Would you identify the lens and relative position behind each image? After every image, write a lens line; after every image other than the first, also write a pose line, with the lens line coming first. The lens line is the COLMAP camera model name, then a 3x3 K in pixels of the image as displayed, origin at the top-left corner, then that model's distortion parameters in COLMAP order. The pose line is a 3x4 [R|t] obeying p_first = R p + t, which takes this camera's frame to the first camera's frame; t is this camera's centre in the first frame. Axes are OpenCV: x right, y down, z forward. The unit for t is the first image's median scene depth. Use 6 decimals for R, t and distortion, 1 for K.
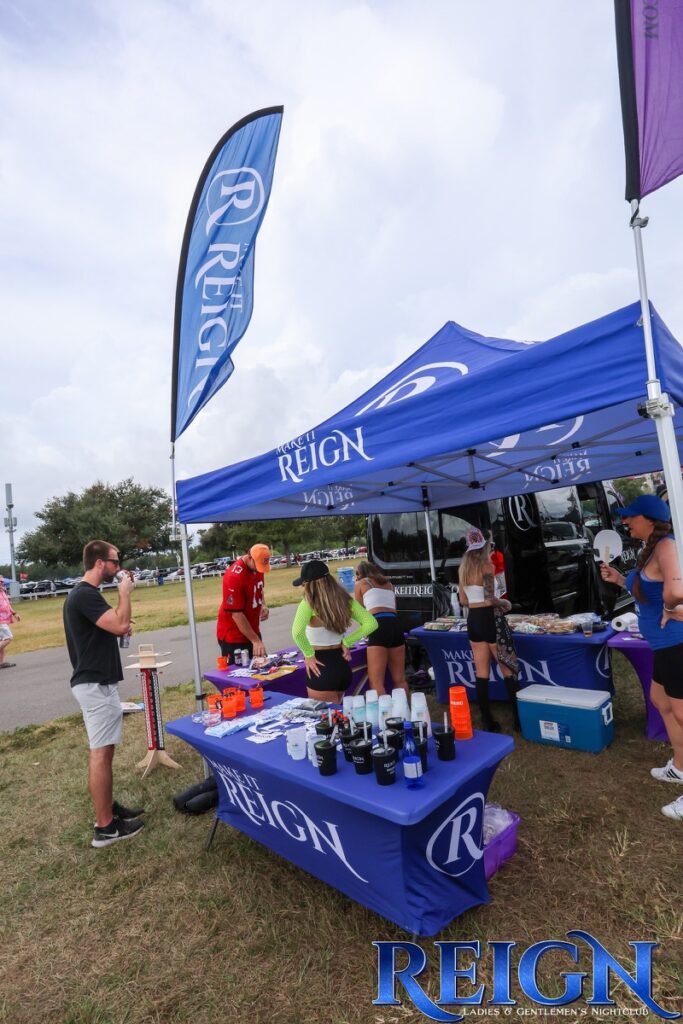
lens RADIAL K [[489.4, 0, 341.5], [0, 489.4, 512.0], [0, 0, 1]] dist [-0.090973, 0.042375]
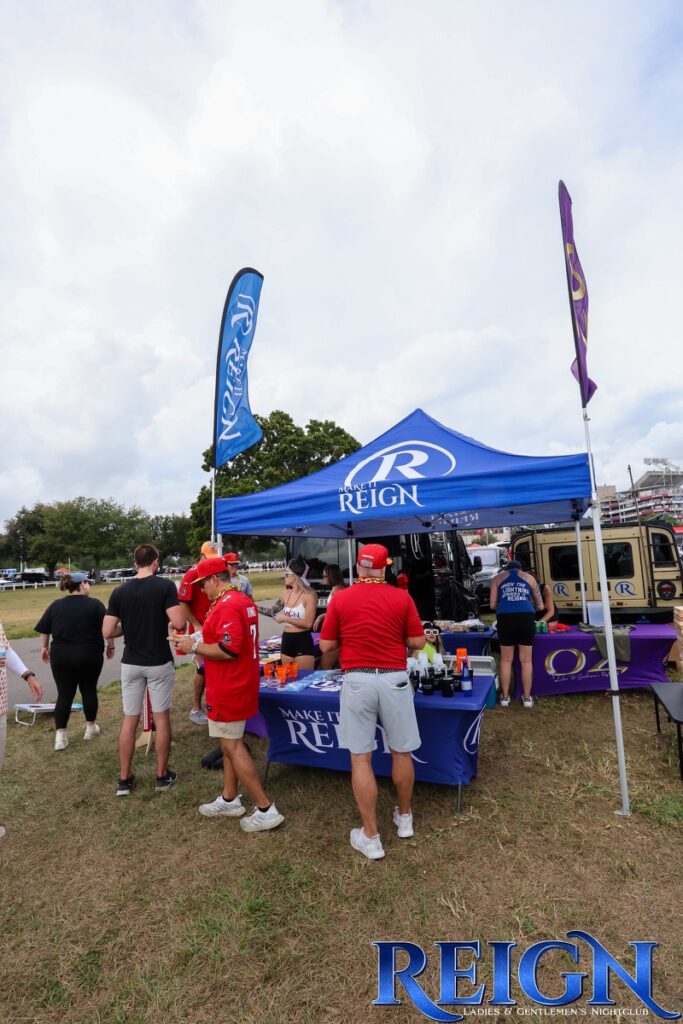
lens RADIAL K [[489.4, 0, 341.5], [0, 489.4, 512.0], [0, 0, 1]] dist [-0.090973, 0.042375]
pose [[0.922865, 0.104615, 0.370643, -0.676285], [-0.084675, 0.993967, -0.069716, 0.040337], [-0.375700, 0.032955, 0.926155, -0.340053]]
